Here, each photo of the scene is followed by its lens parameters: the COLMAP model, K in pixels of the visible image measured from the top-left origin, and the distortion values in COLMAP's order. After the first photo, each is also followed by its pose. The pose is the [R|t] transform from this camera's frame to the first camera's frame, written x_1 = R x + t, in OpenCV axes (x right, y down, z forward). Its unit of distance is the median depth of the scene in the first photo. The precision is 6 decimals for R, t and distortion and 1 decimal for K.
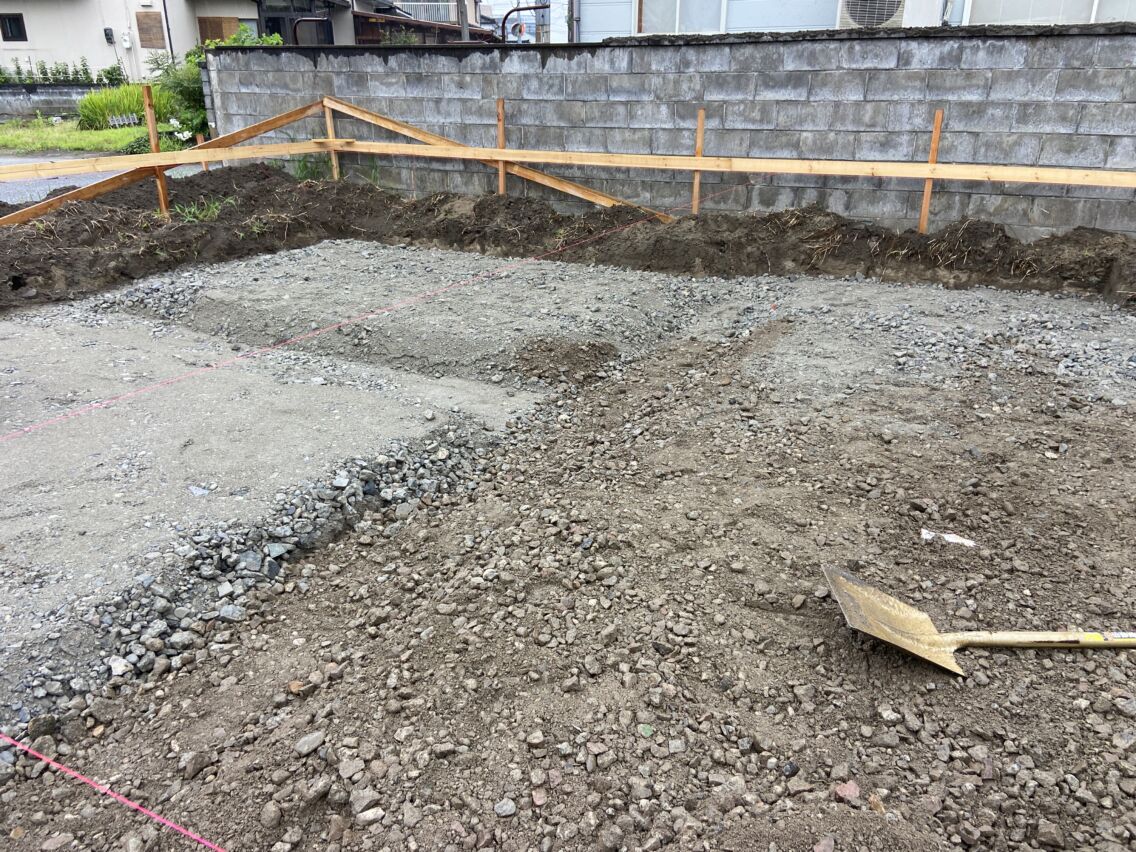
lens RADIAL K [[853.9, 0, 568.0], [0, 853.9, 426.0], [0, 0, 1]] dist [0.110197, -0.130086]
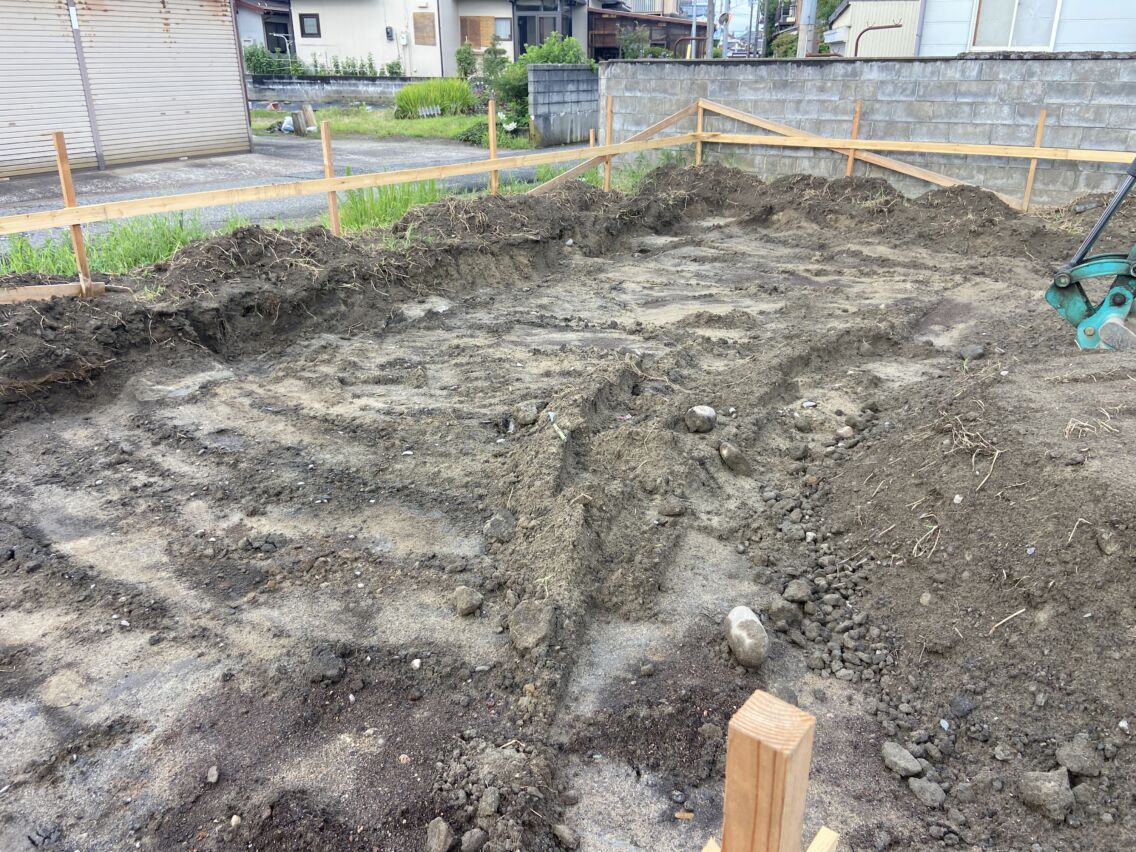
lens RADIAL K [[853.9, 0, 568.0], [0, 853.9, 426.0], [0, 0, 1]] dist [0.110197, -0.130086]
pose [[0.988021, 0.058689, -0.142724, -0.262121], [-0.056070, 0.998178, 0.022304, 0.085198], [0.143773, -0.014035, 0.989511, -0.298928]]
